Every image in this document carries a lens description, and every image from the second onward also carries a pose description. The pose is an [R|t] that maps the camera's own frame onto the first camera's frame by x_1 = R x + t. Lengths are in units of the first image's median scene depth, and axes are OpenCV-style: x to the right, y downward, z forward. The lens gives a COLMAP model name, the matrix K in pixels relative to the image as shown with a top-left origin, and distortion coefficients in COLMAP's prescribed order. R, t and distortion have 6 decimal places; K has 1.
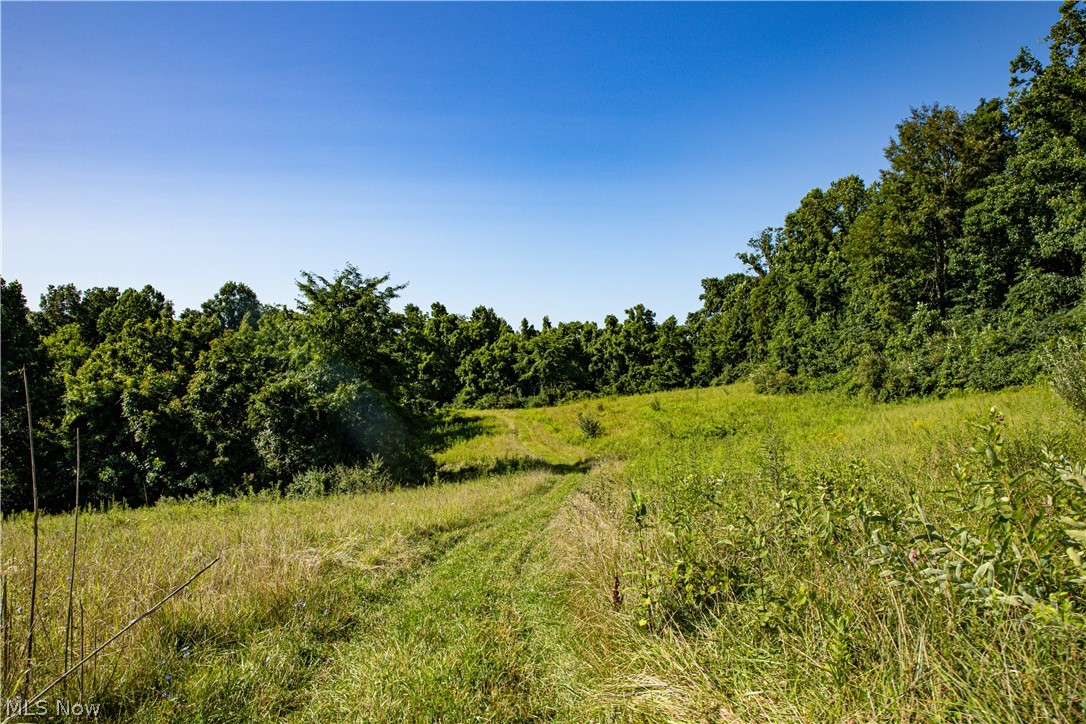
lens RADIAL K [[755.5, 0, 542.7], [0, 755.5, 363.6], [0, 0, 1]] dist [-0.055806, -0.000900]
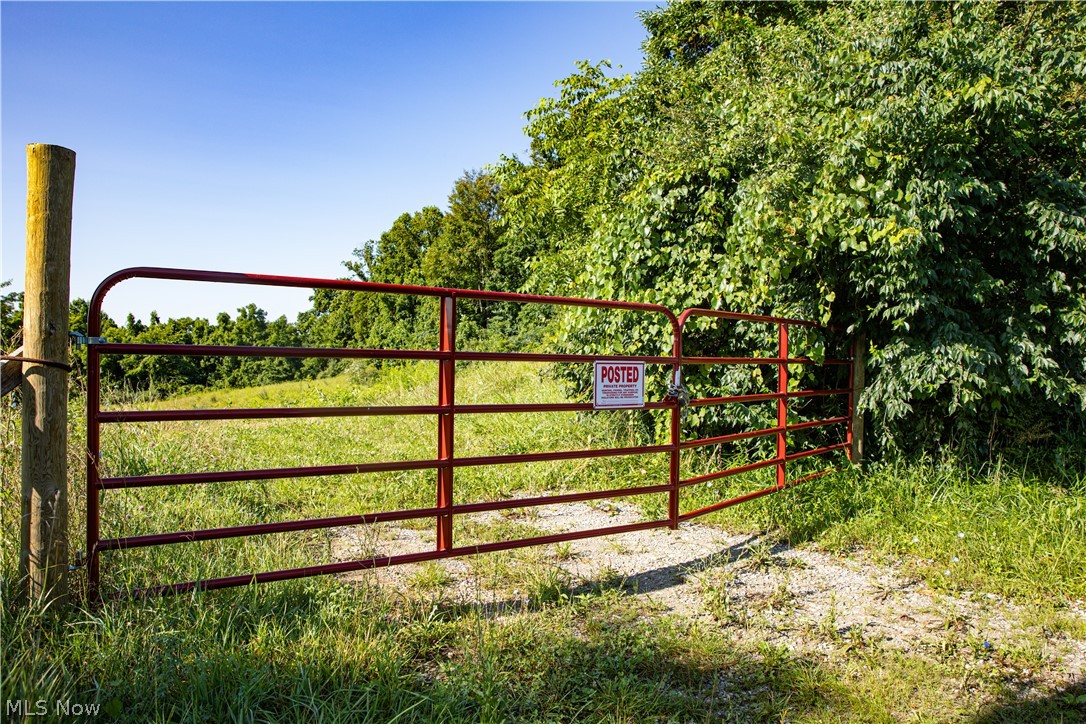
lens RADIAL K [[755.5, 0, 543.0], [0, 755.5, 363.1], [0, 0, 1]] dist [-0.055806, -0.000900]
pose [[0.880116, -0.004748, 0.474734, -0.013313], [0.001021, 0.999967, 0.008107, -0.002418], [-0.474757, -0.006650, 0.880092, -0.139695]]
